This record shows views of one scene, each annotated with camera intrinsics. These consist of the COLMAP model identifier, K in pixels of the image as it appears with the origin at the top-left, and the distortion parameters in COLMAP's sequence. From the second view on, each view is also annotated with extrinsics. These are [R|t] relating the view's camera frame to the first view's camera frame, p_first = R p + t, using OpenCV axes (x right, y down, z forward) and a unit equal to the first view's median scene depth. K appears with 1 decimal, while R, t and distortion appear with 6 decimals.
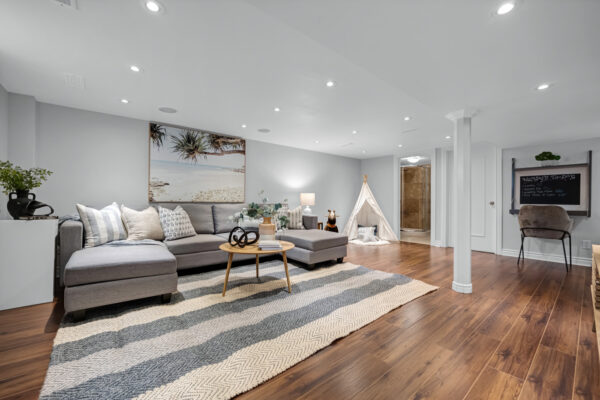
lens RADIAL K [[248.9, 0, 297.9], [0, 248.9, 201.6], [0, 0, 1]] dist [-0.007865, -0.000415]
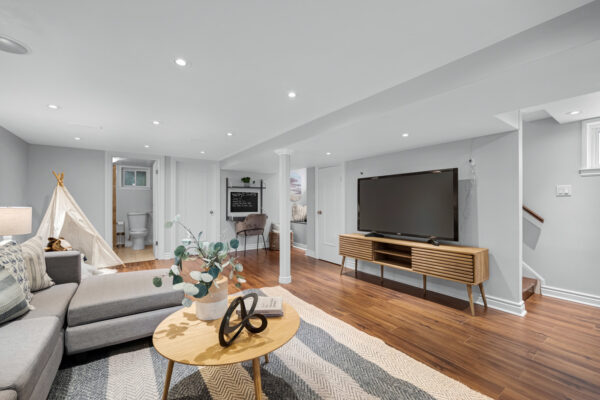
lens RADIAL K [[255.2, 0, 294.8], [0, 255.2, 200.0], [0, 0, 1]] dist [0.000524, -0.000065]
pose [[0.090049, 0.001378, 0.995936, -0.501958], [0.001184, 0.999998, -0.001491, -0.060563], [-0.995937, 0.001313, 0.090047, 0.571118]]
